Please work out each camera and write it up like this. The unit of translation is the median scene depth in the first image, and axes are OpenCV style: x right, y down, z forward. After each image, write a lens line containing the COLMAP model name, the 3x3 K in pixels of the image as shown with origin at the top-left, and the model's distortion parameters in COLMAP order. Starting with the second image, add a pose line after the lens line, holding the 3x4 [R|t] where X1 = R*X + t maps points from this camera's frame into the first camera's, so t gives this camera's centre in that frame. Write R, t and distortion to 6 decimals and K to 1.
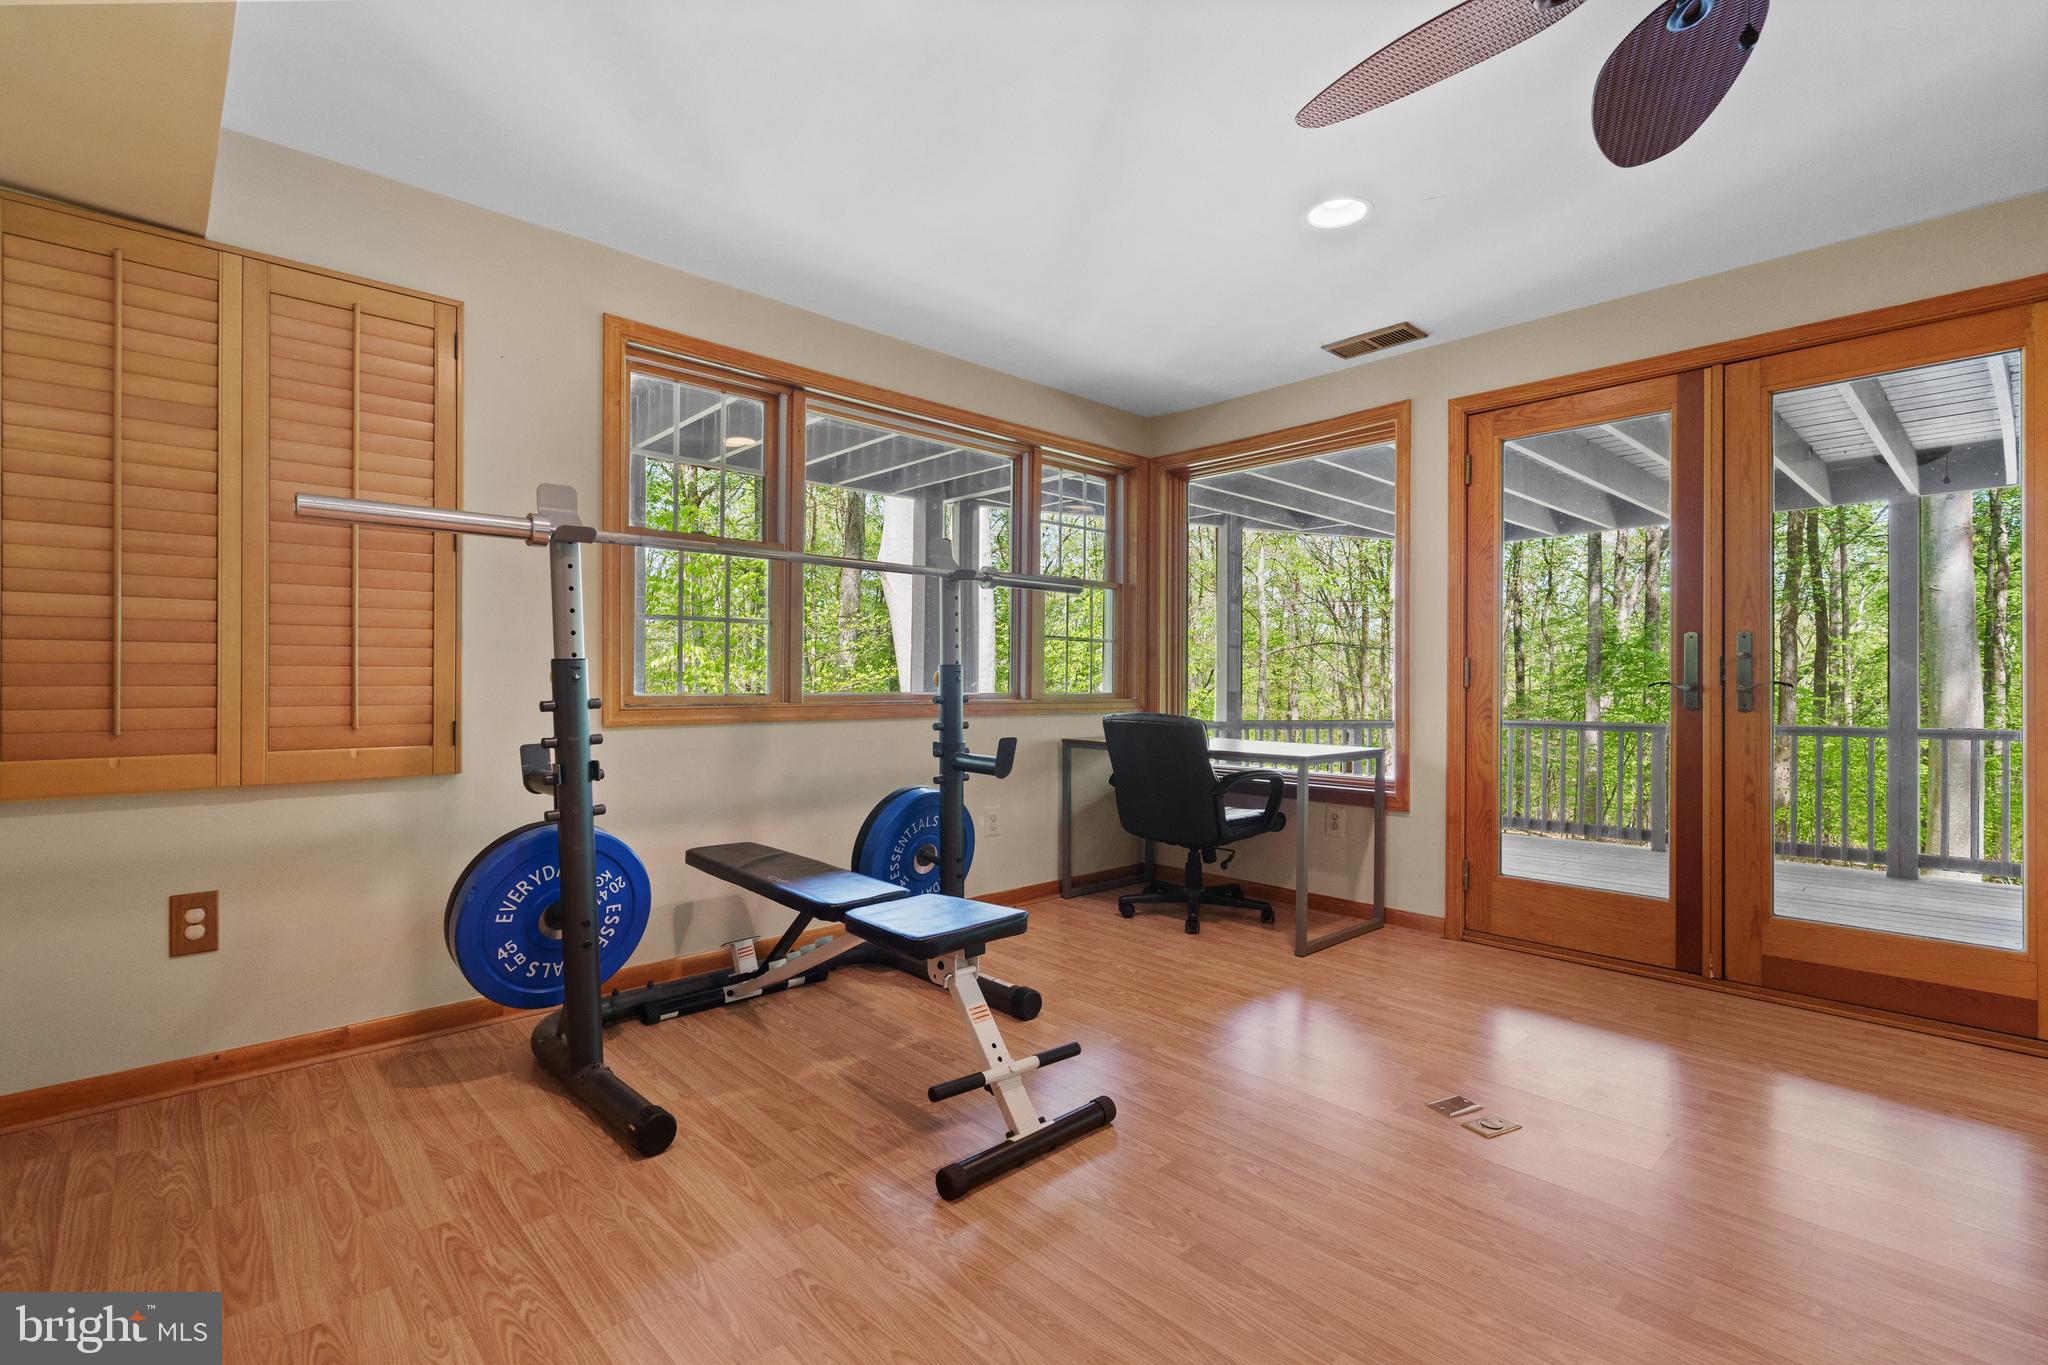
lens RADIAL K [[933.1, 0, 1027.0], [0, 933.1, 676.5], [0, 0, 1]] dist [0.004902, 0.000326]
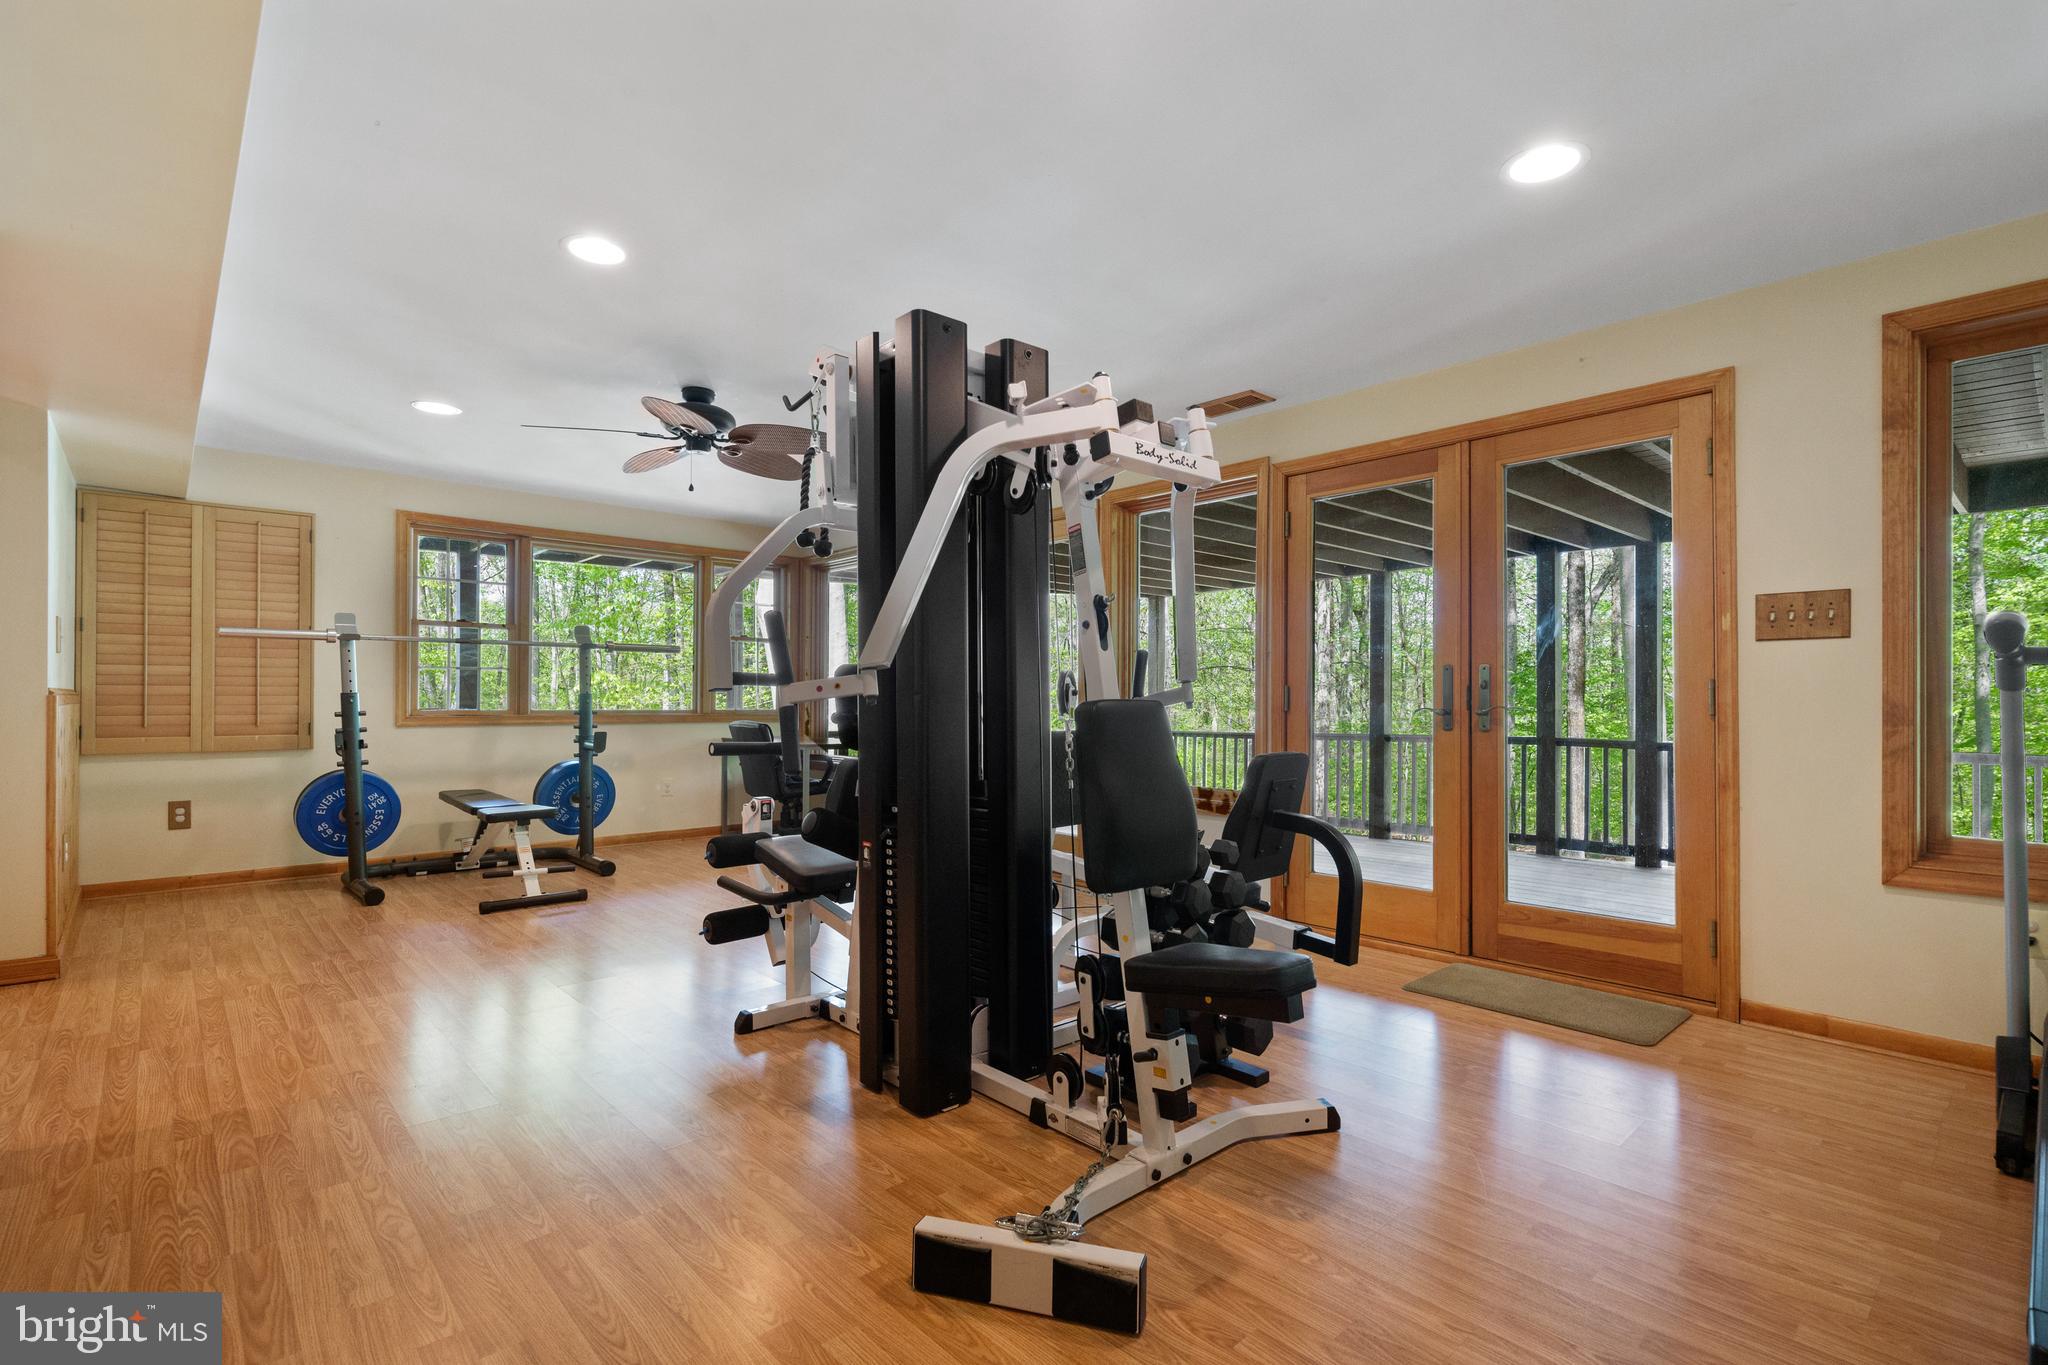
lens RADIAL K [[933.1, 0, 1019.8], [0, 933.1, 693.3], [0, 0, 1]] dist [0.004902, 0.000326]
pose [[0.999928, -0.002936, -0.011621, 1.047616], [0.002879, 0.999984, -0.004877, -0.002076], [0.011635, 0.004844, 0.999921, -1.111498]]
